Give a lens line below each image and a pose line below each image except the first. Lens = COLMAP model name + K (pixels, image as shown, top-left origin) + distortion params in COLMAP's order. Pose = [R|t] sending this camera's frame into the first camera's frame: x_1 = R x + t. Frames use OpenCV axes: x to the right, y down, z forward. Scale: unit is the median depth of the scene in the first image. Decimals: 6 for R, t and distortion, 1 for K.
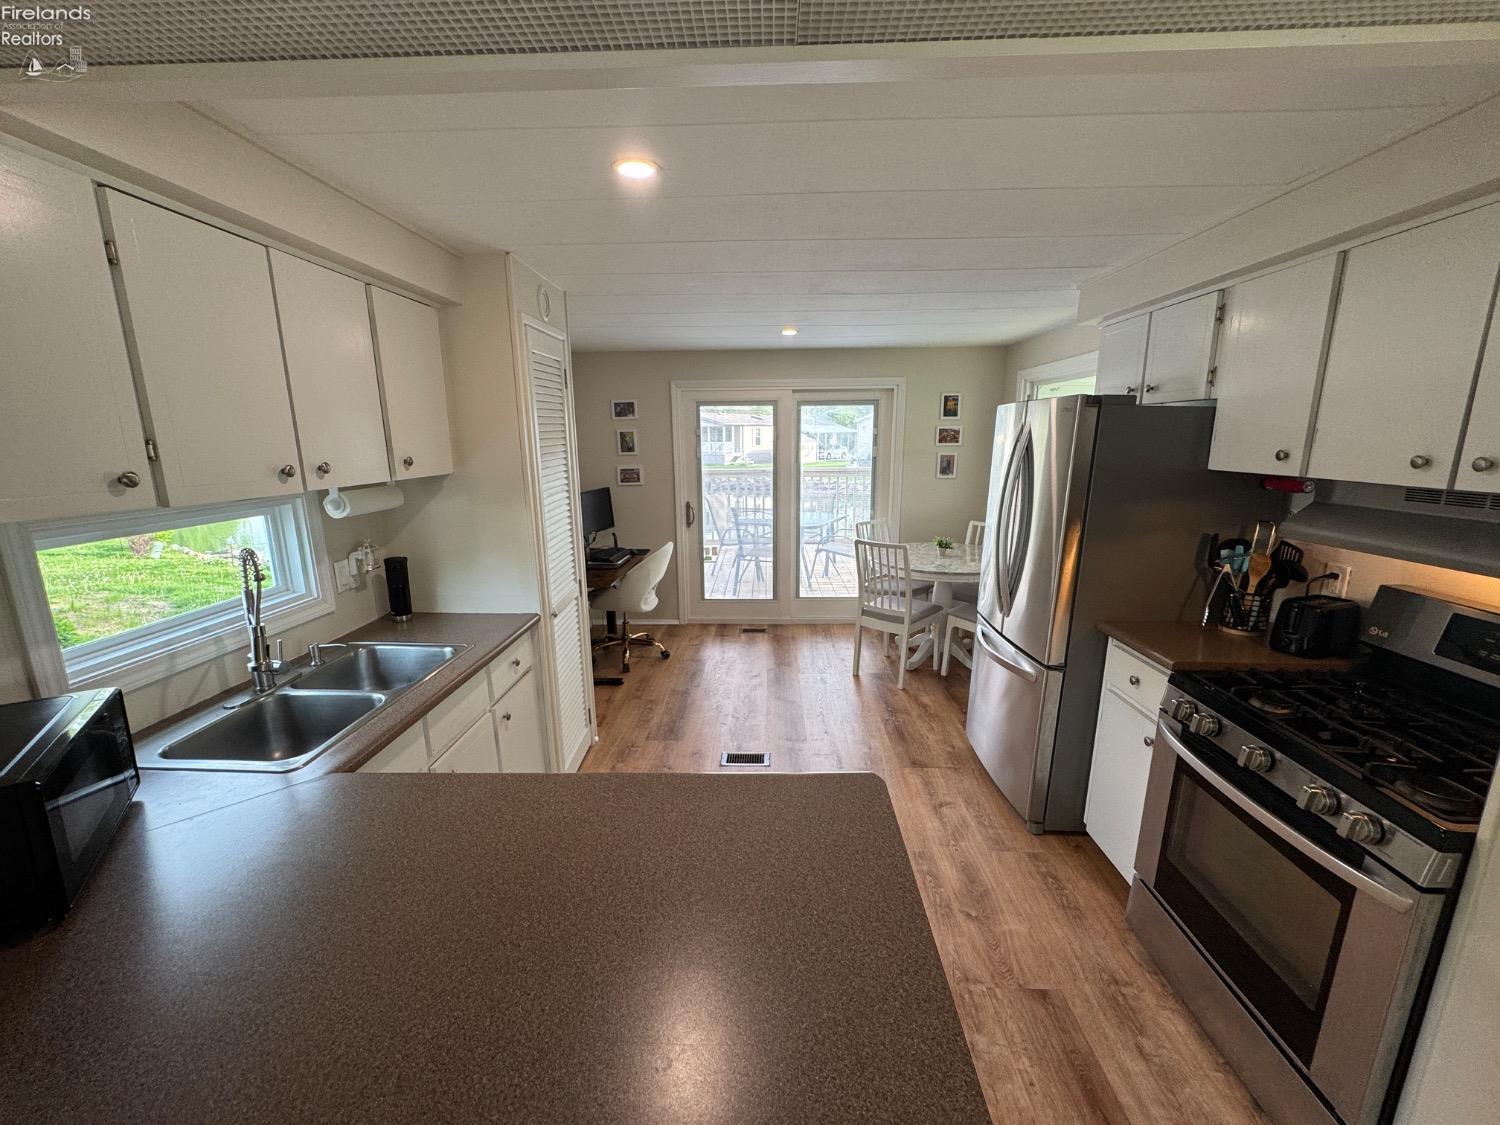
lens RADIAL K [[595.8, 0, 747.4], [0, 595.8, 563.5], [0, 0, 1]] dist [-0.003061, -0.000542]
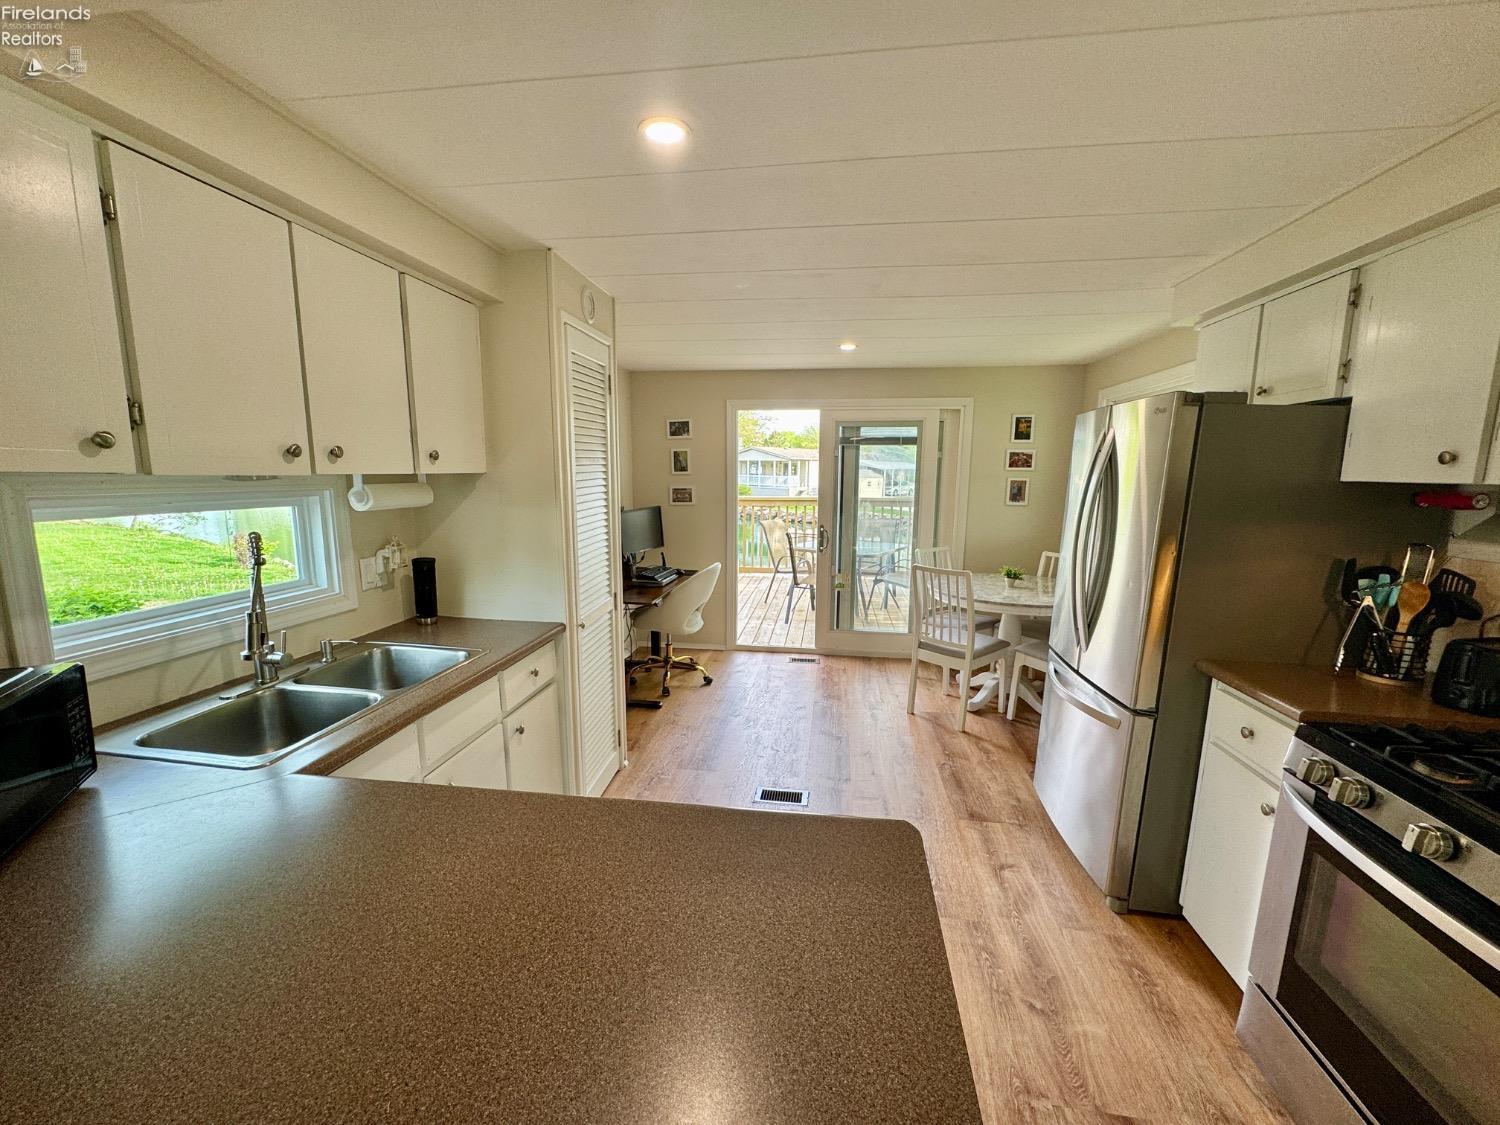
lens RADIAL K [[595.8, 0, 747.4], [0, 595.8, 563.5], [0, 0, 1]] dist [-0.003061, -0.000542]
pose [[0.993835, 0.033898, -0.105563, 0.041453], [-0.039844, 0.997706, -0.054735, 0.034056], [0.103466, 0.058604, 0.992905, 0.095226]]
